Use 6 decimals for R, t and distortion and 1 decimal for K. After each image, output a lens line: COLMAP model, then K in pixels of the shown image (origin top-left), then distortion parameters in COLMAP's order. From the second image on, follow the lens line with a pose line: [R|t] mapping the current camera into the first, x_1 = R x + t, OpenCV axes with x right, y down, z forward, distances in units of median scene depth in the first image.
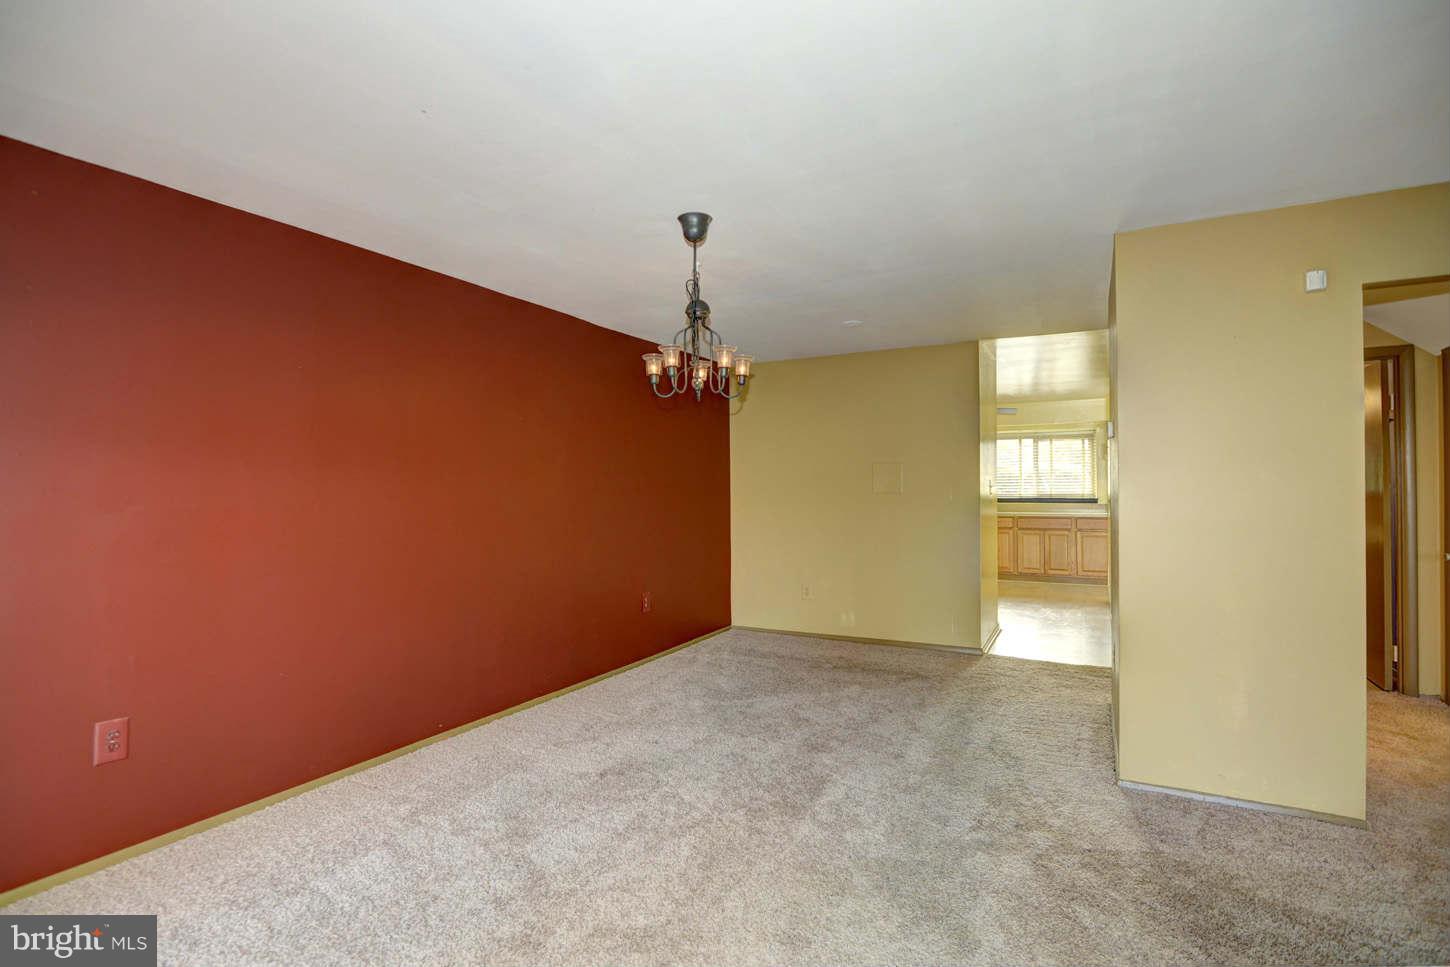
lens RADIAL K [[652.7, 0, 715.3], [0, 652.7, 479.5], [0, 0, 1]] dist [-0.016810, -0.001046]
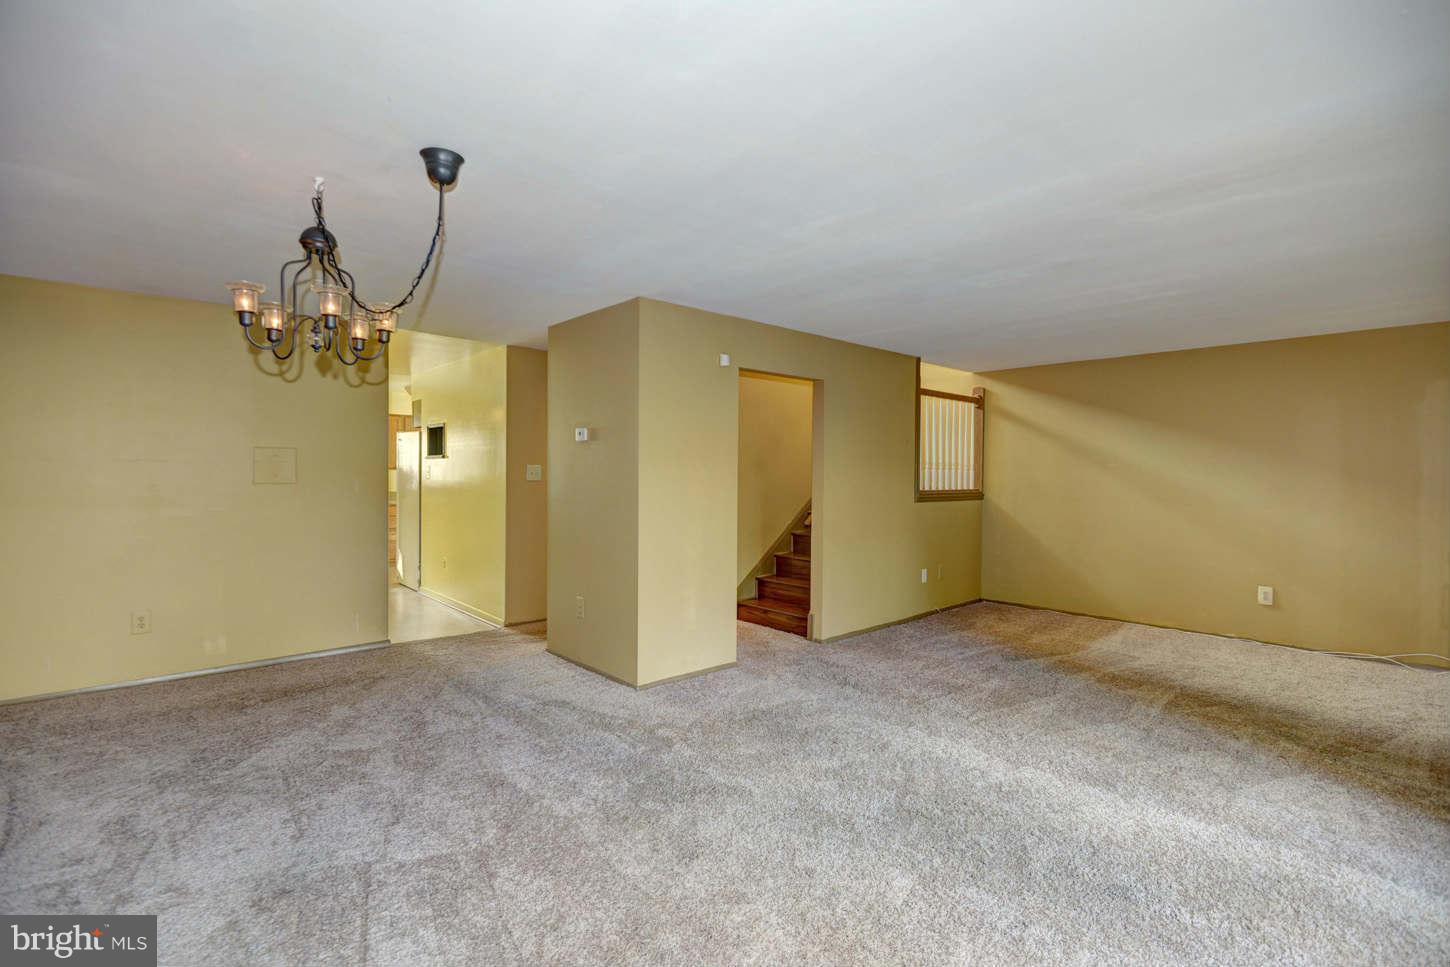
lens RADIAL K [[652.7, 0, 721.6], [0, 652.7, 483.0], [0, 0, 1]] dist [-0.016810, -0.001046]
pose [[0.347785, -0.004829, 0.937562, -0.515984], [-0.015370, 0.999823, 0.010852, 0.002264], [-0.937448, -0.018185, 0.347649, 0.278136]]
